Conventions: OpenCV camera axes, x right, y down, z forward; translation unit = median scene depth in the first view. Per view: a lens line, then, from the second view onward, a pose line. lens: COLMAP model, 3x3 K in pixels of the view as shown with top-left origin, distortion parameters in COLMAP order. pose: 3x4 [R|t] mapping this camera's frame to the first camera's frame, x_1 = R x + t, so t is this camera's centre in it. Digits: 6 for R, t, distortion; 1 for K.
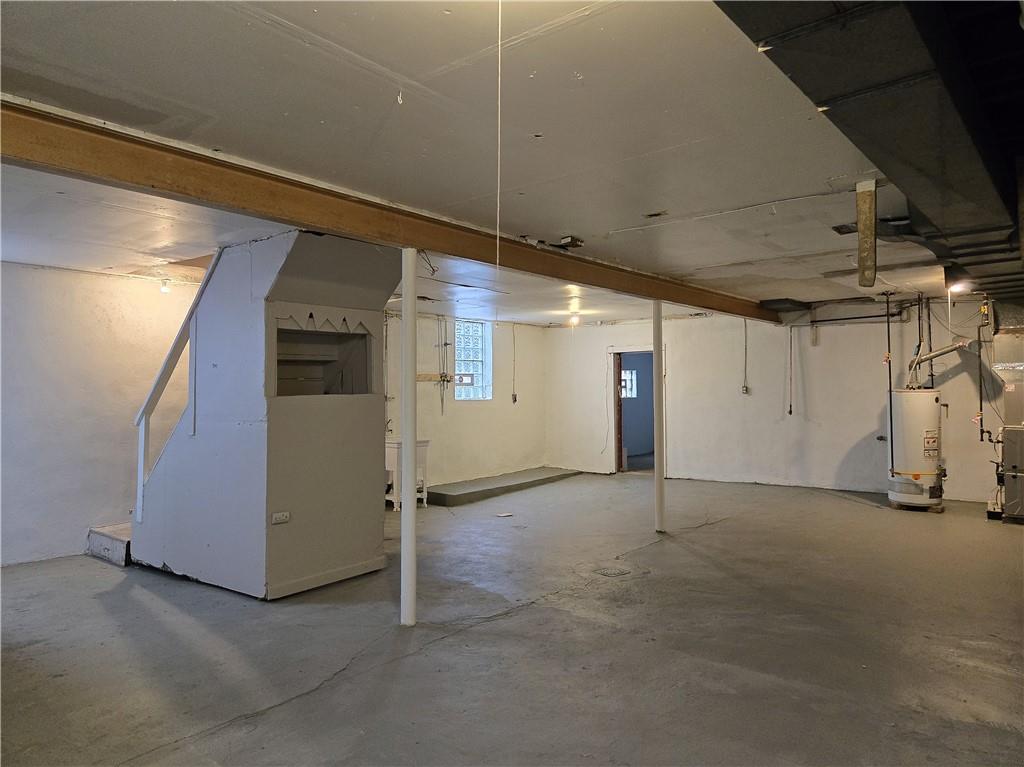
lens RADIAL K [[665.3, 0, 512.0], [0, 665.3, 383.5], [0, 0, 1]] dist [0.079288, -0.058327]
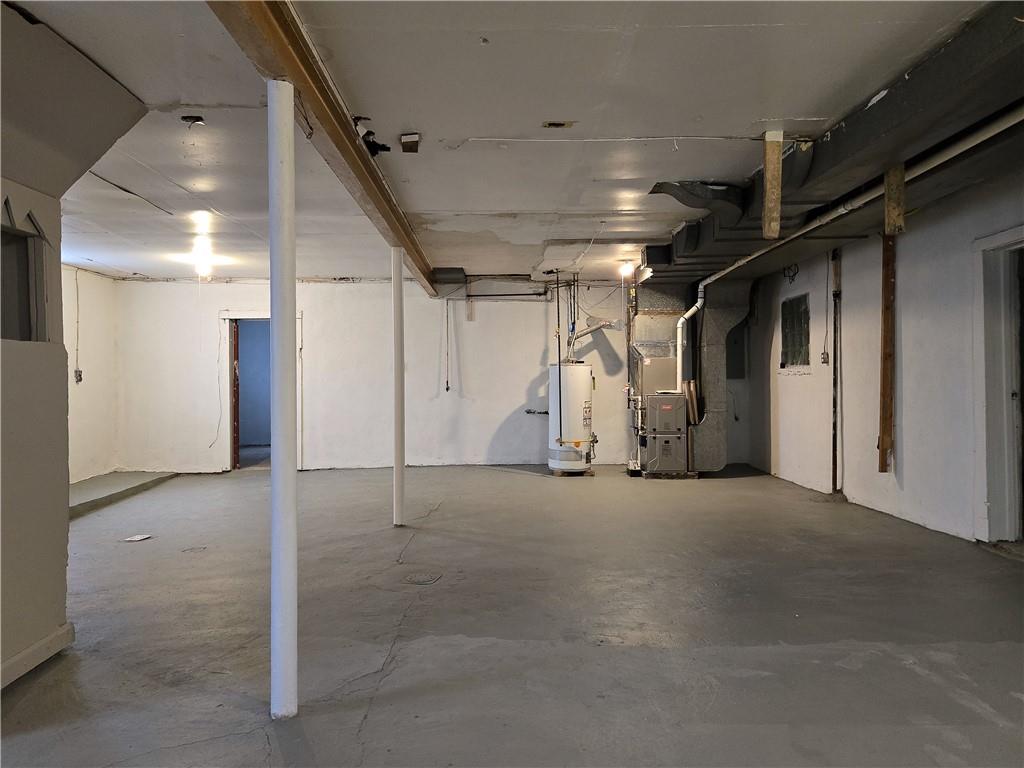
lens RADIAL K [[716.9, 0, 512.0], [0, 716.9, 384.0], [0, 0, 1]] dist [0.082746, -0.072236]
pose [[0.773889, -0.003882, 0.633309, -0.192570], [-0.005984, 0.999892, 0.013441, 0.025520], [-0.633293, -0.014191, 0.773782, 0.176511]]
